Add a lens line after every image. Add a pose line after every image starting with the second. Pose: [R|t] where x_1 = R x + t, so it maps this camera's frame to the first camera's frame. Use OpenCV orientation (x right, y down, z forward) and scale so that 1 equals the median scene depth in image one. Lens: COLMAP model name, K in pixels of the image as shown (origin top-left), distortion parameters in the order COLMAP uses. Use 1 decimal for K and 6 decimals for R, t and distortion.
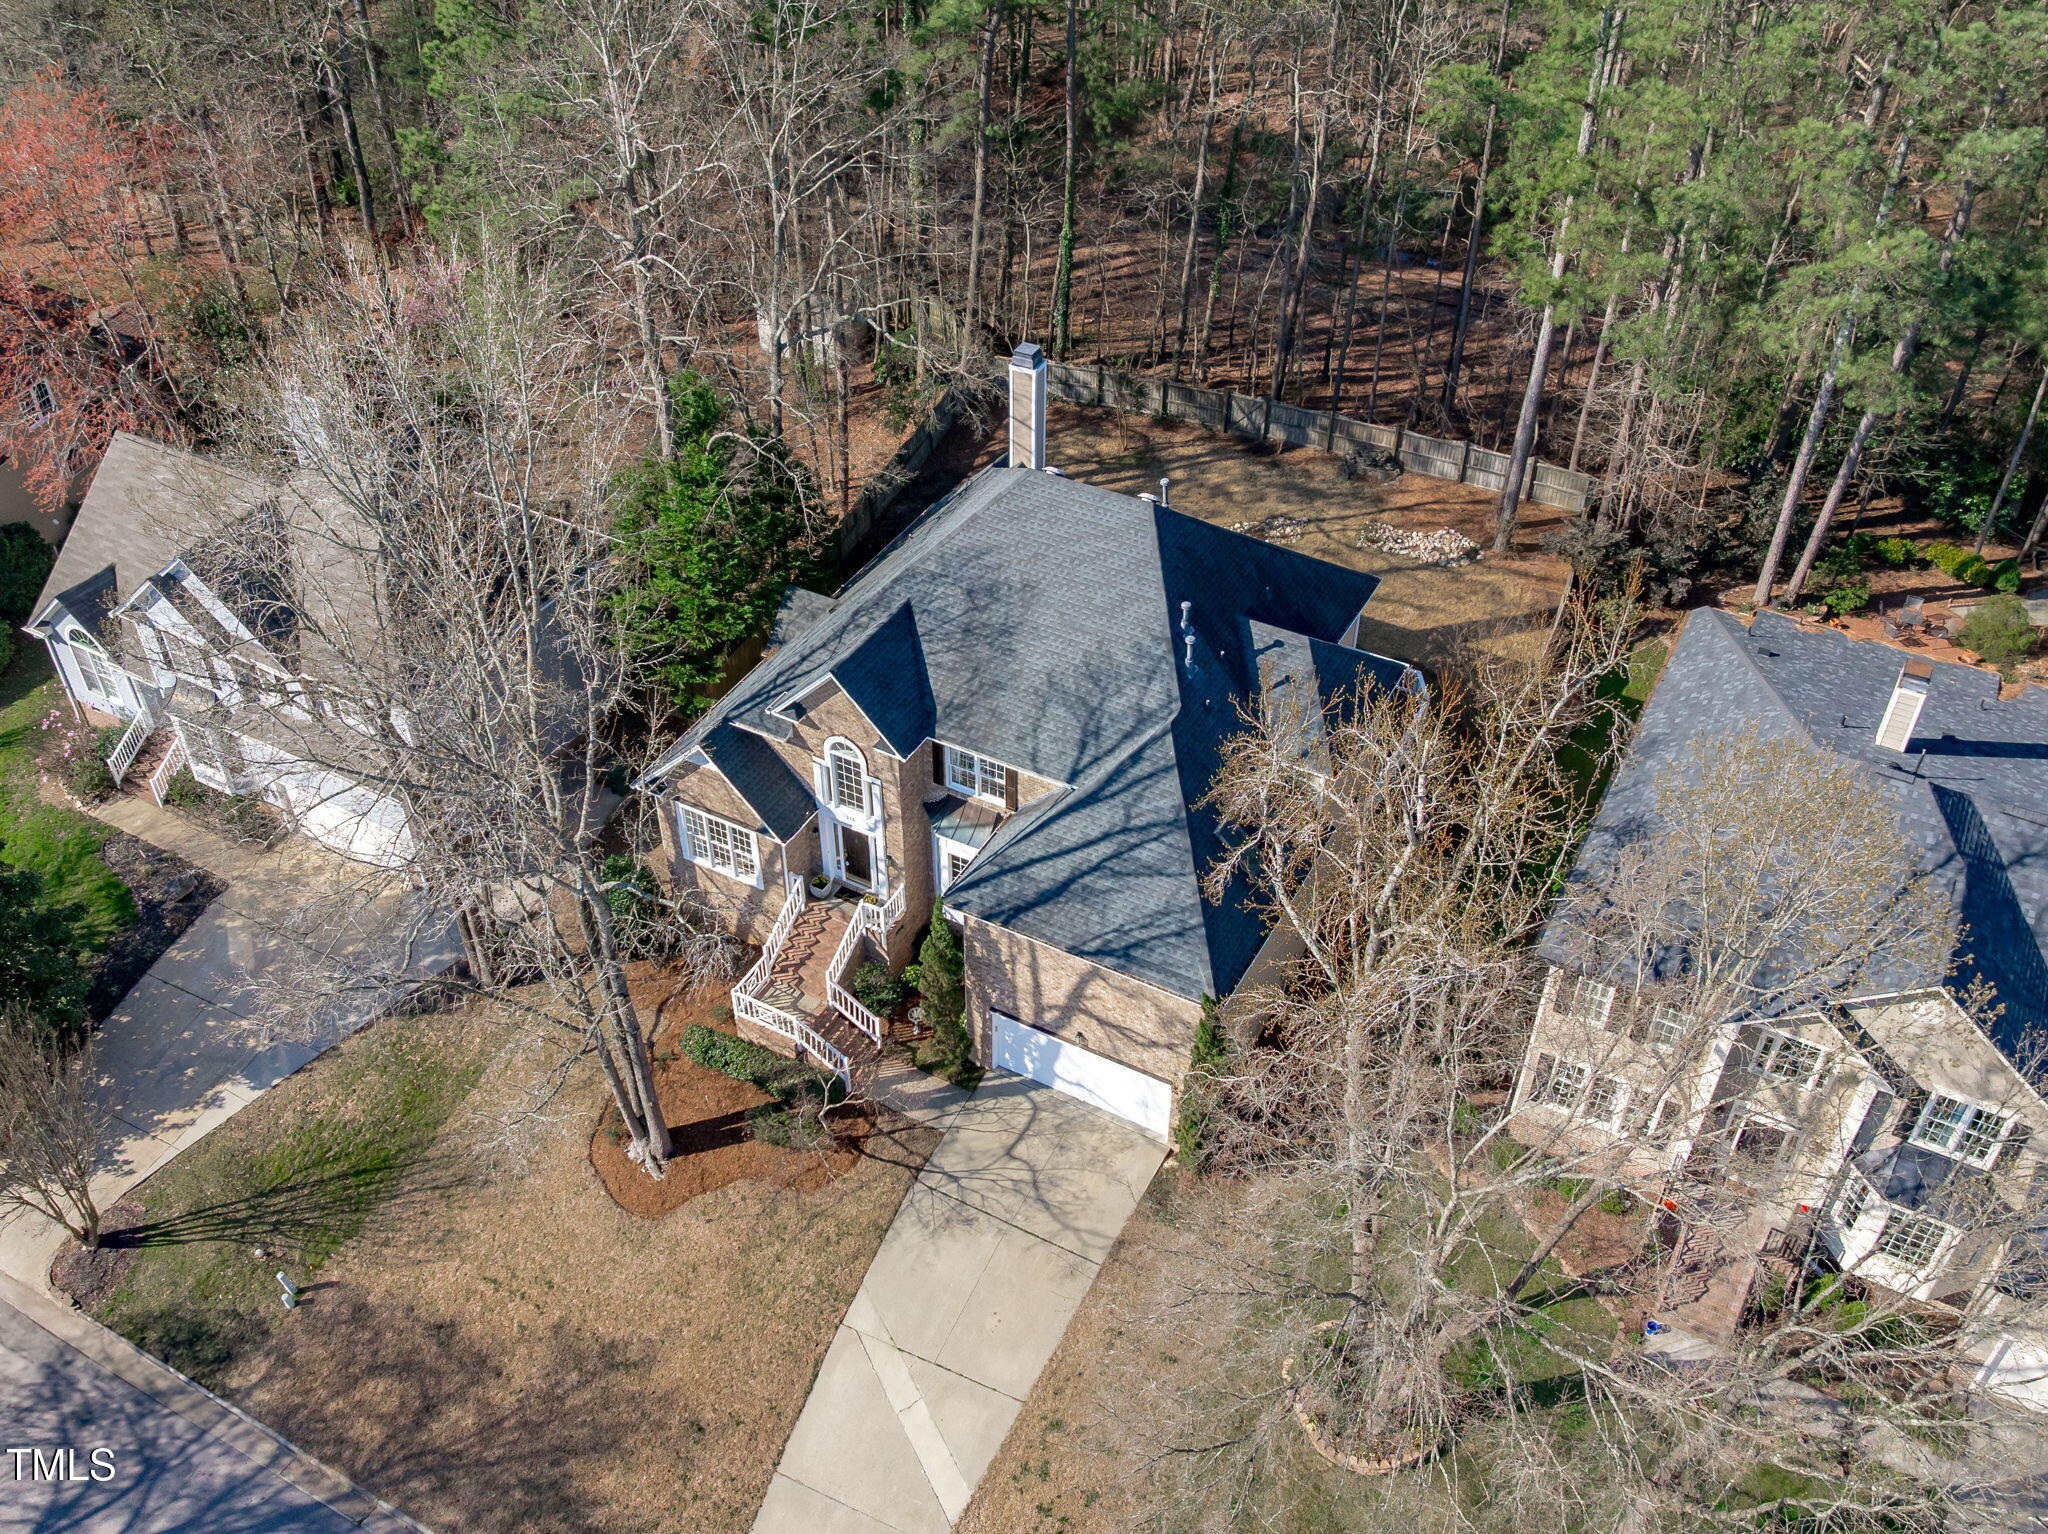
lens RADIAL K [[1780.9, 0, 999.3], [0, 1780.9, 816.5], [0, 0, 1]] dist [-0.033832, -0.011184]
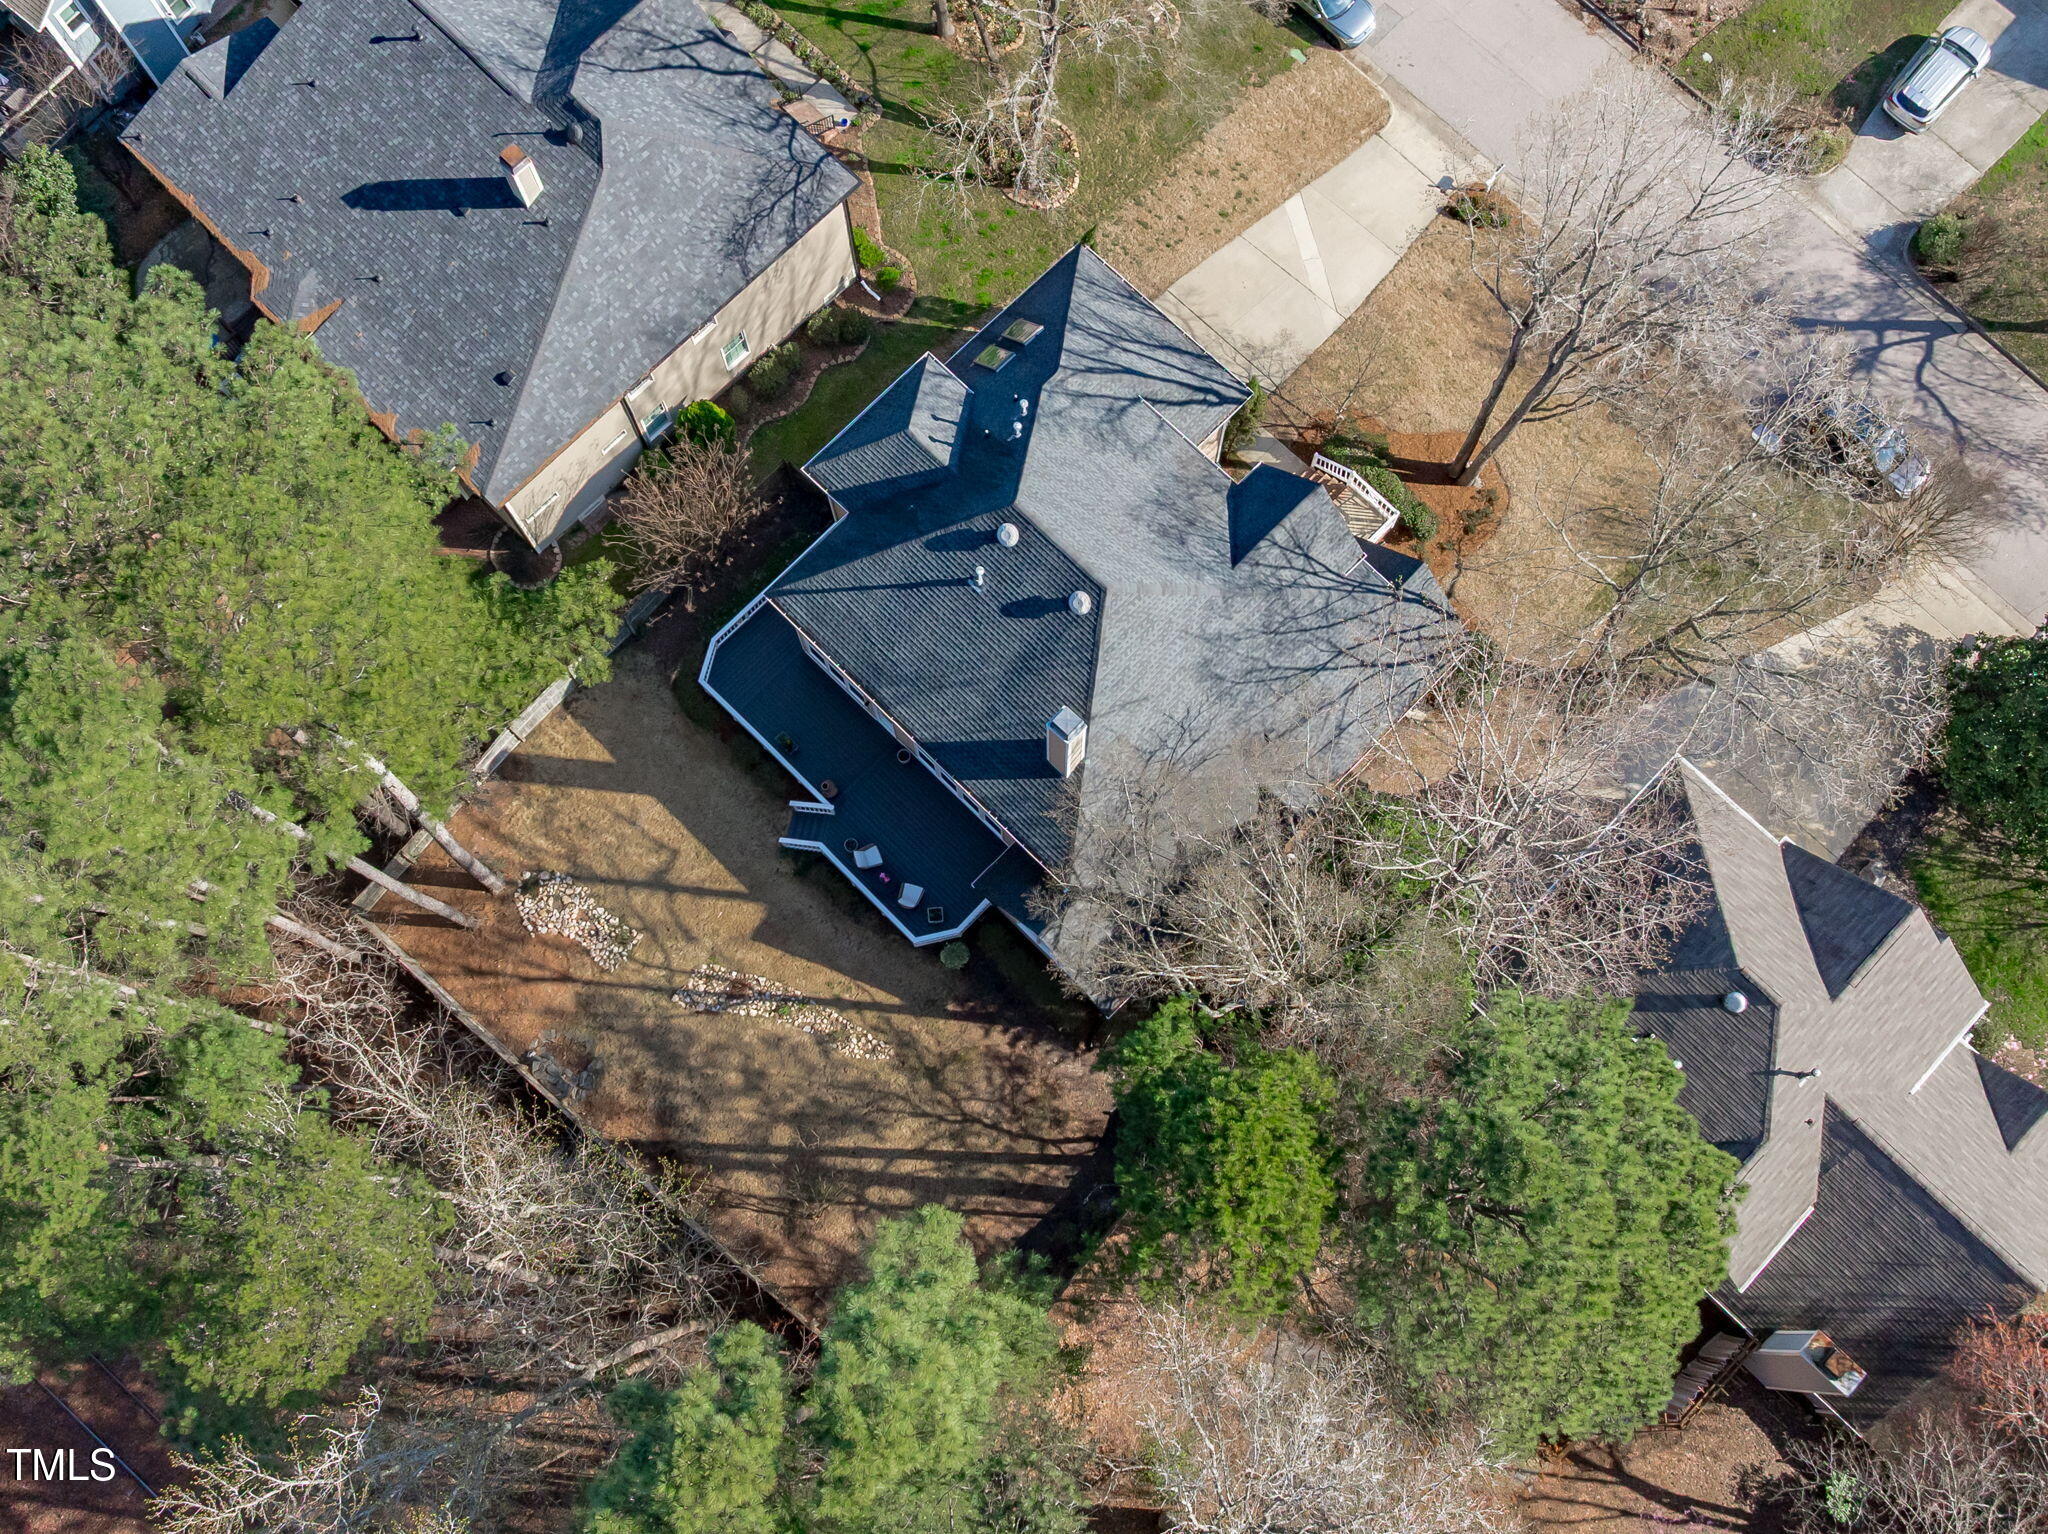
lens RADIAL K [[2063.3, 0, 1028.1], [0, 2063.3, 754.4], [0, 0, 1]] dist [-0.036747, 0.000000]
pose [[-0.964080, -0.252538, 0.082302, -0.062003], [0.191239, -0.444934, 0.874906, -1.309620], [-0.184328, 0.859220, 0.477247, 0.515201]]
